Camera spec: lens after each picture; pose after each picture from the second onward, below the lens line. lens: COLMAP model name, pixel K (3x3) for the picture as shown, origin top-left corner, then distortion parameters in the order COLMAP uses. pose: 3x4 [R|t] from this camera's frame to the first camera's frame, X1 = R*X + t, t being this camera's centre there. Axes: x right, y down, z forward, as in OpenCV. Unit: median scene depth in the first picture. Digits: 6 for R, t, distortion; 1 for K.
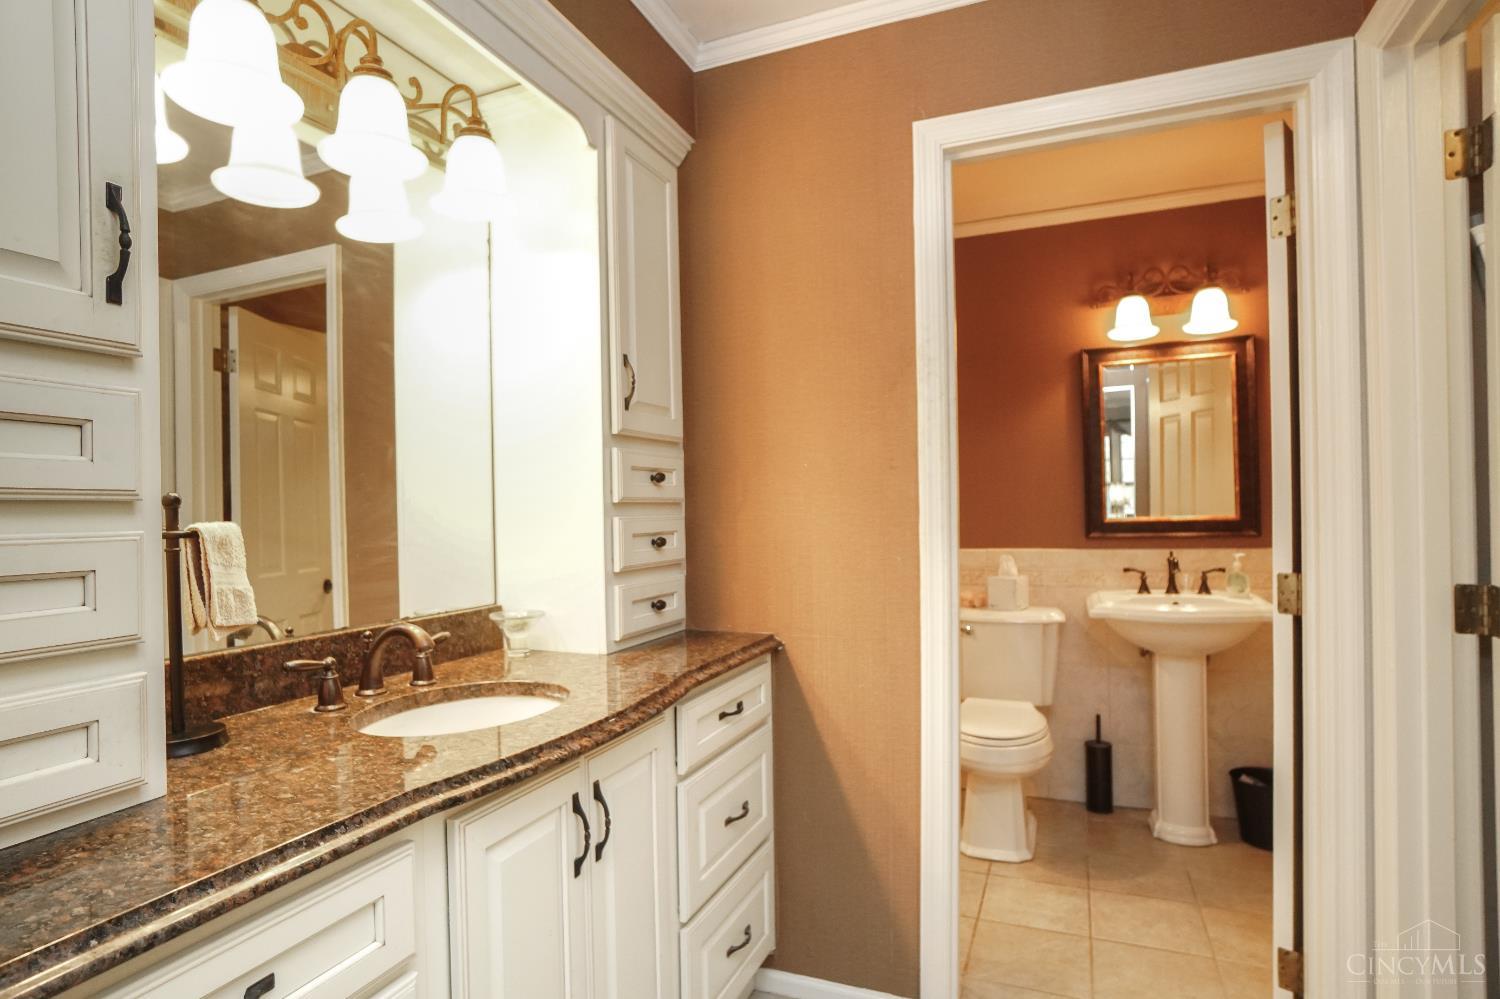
lens RADIAL K [[759.4, 0, 734.5], [0, 759.4, 505.9], [0, 0, 1]] dist [-0.037073, -0.000007]
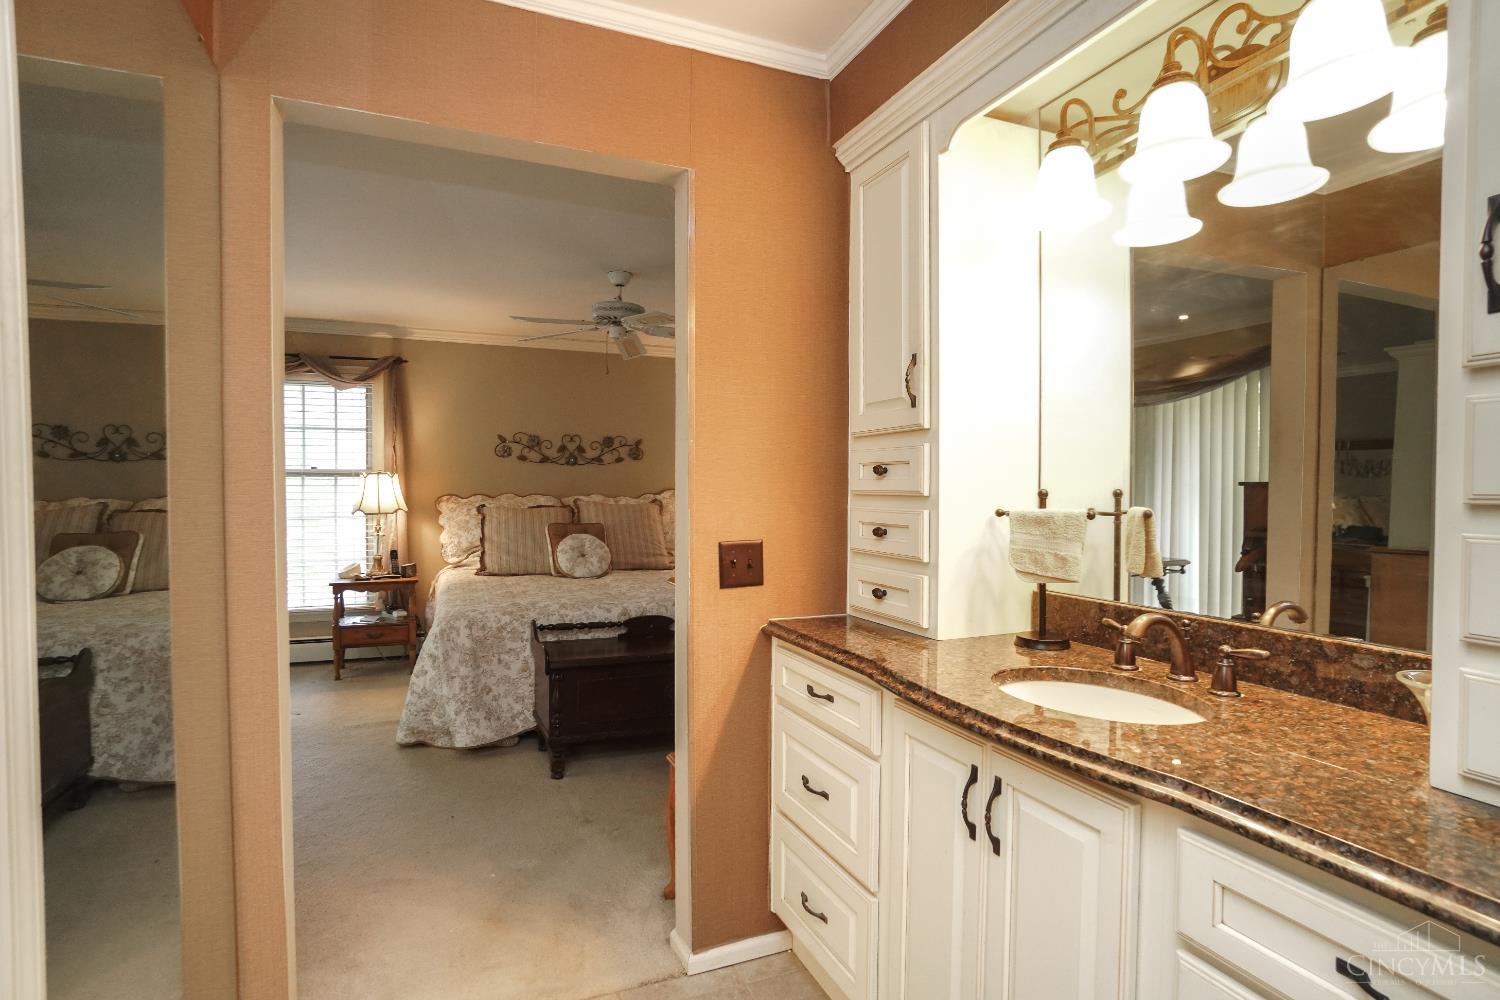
lens RADIAL K [[759.4, 0, 734.5], [0, 759.4, 506.4], [0, 0, 1]] dist [-0.037073, -0.000007]
pose [[-0.692330, 0.033764, -0.720791, 0.528837], [0.006256, 0.999148, 0.040794, -0.022761], [0.721554, 0.023734, -0.691951, 1.008084]]
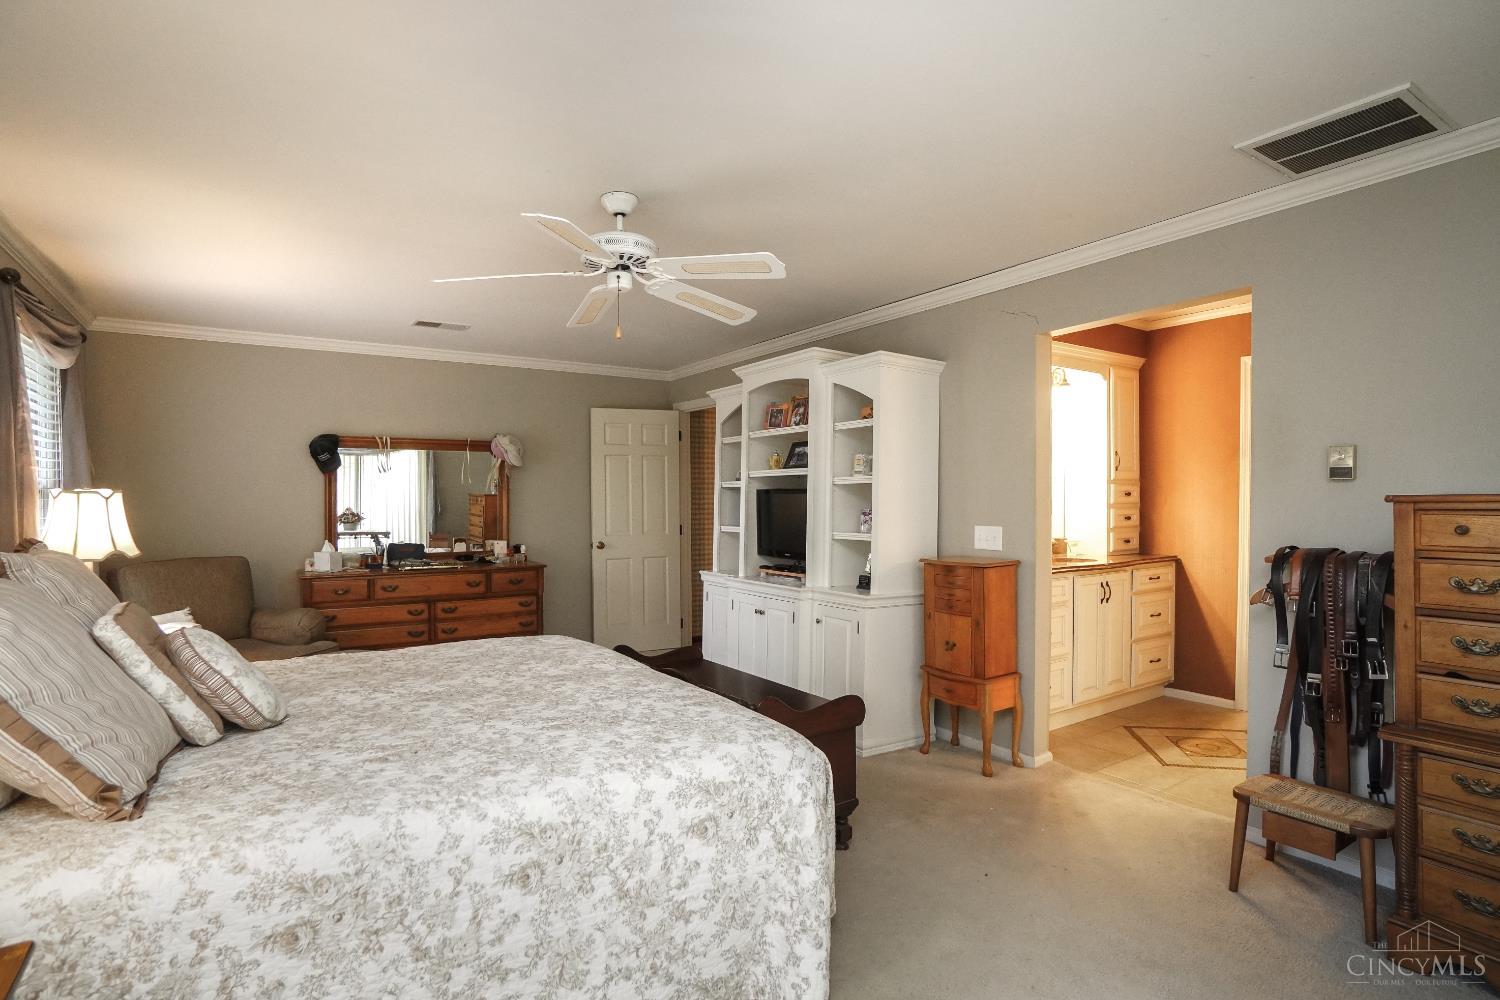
lens RADIAL K [[759.4, 0, 734.5], [0, 759.4, 506.4], [0, 0, 1]] dist [-0.037073, -0.000007]
pose [[0.833094, 0.019532, -0.552786, 0.224888], [-0.011713, 0.999775, 0.017673, -0.027607], [0.553007, -0.008248, 0.833136, -2.132514]]
